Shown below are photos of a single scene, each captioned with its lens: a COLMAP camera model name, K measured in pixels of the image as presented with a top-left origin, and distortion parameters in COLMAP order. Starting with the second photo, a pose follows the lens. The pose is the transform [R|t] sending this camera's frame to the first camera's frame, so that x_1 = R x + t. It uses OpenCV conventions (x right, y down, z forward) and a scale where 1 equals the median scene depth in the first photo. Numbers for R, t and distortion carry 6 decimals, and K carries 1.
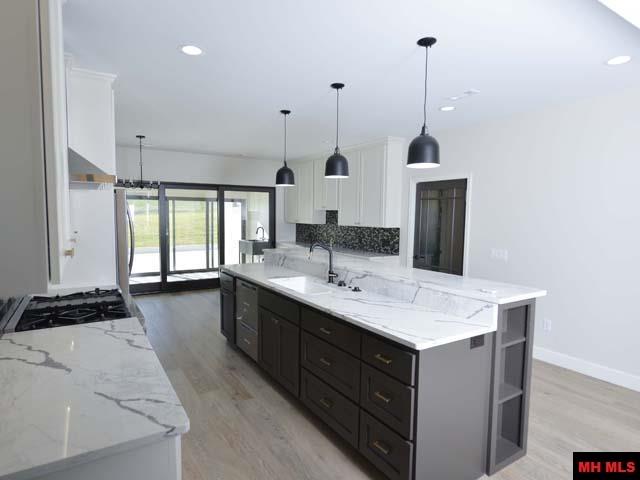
lens RADIAL K [[373.8, 0, 320.0], [0, 373.8, 240.0], [0, 0, 1]] dist [0.005774, 0.000936]
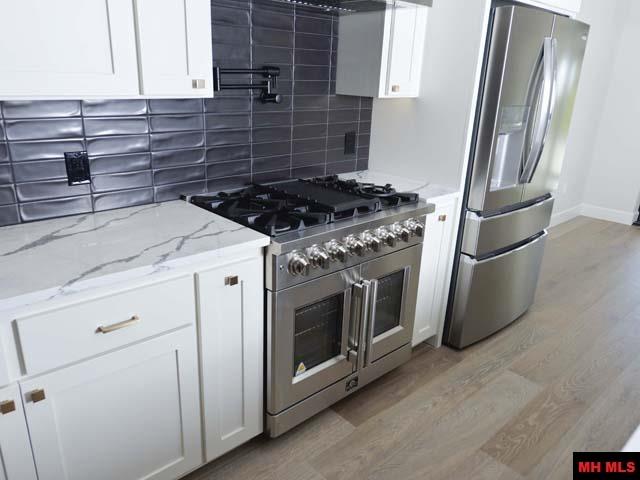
lens RADIAL K [[478.1, 0, 320.0], [0, 478.1, 240.0], [0, 0, 1]] dist [0.007404, 0.002132]
pose [[0.165974, 0.319483, -0.932943, 0.102858], [-0.102206, 0.946543, 0.305957, -0.008846], [0.980819, 0.044572, 0.189755, 0.504100]]
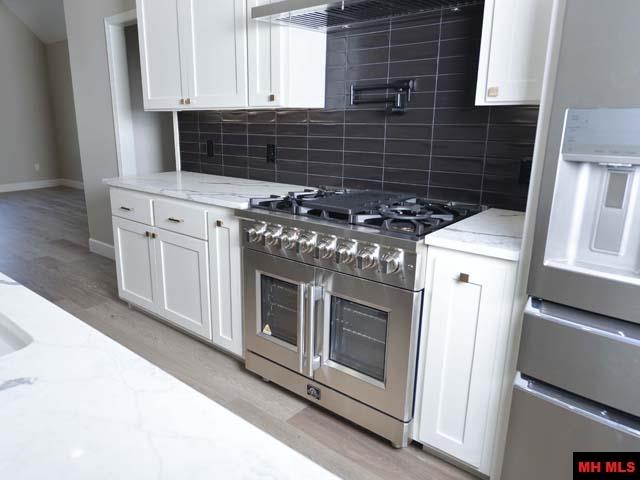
lens RADIAL K [[478.5, 0, 263.6], [0, 478.5, 240.4], [0, 0, 1]] dist [0.007412, 0.001024]
pose [[-0.971751, 0.058521, -0.228636, -0.172768], [-0.016902, 0.949025, 0.314746, -0.018941], [0.235401, 0.309719, -0.921228, 1.063041]]
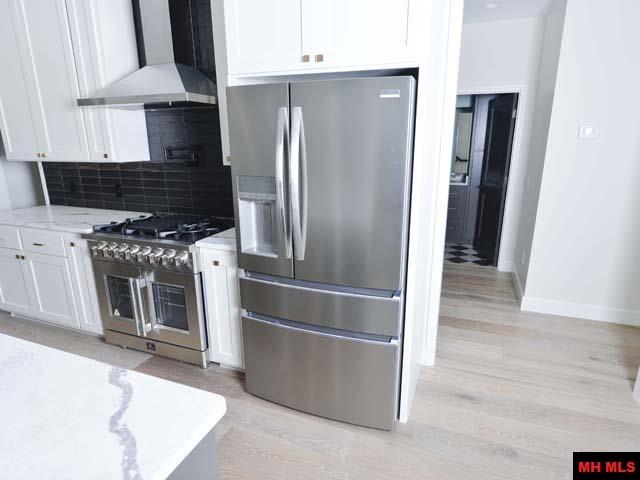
lens RADIAL K [[373.8, 0, 320.0], [0, 373.8, 240.0], [0, 0, 1]] dist [0.005774, 0.000936]
pose [[-0.810541, 0.145110, -0.567421, -0.233938], [-0.041366, 0.952217, 0.302607, -0.075701], [0.584220, 0.268747, -0.765808, 1.252825]]
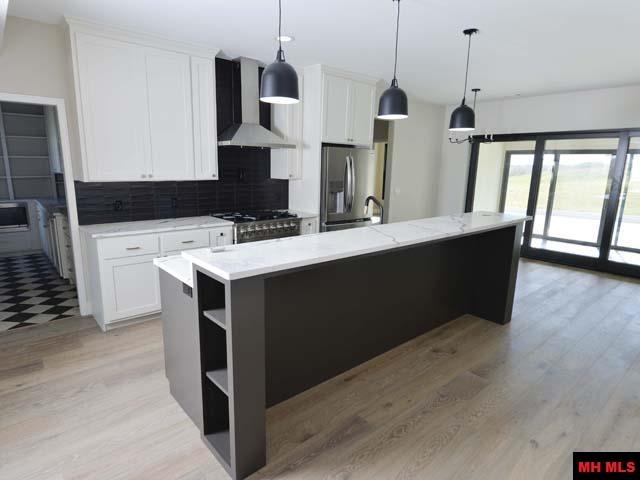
lens RADIAL K [[373.8, 0, 320.0], [0, 373.8, 240.0], [0, 0, 1]] dist [0.005774, 0.000936]
pose [[0.142480, 0.197098, -0.969975, 0.684957], [-0.090770, 0.978446, 0.185486, -0.041421], [0.985627, 0.061617, 0.157299, 0.604858]]
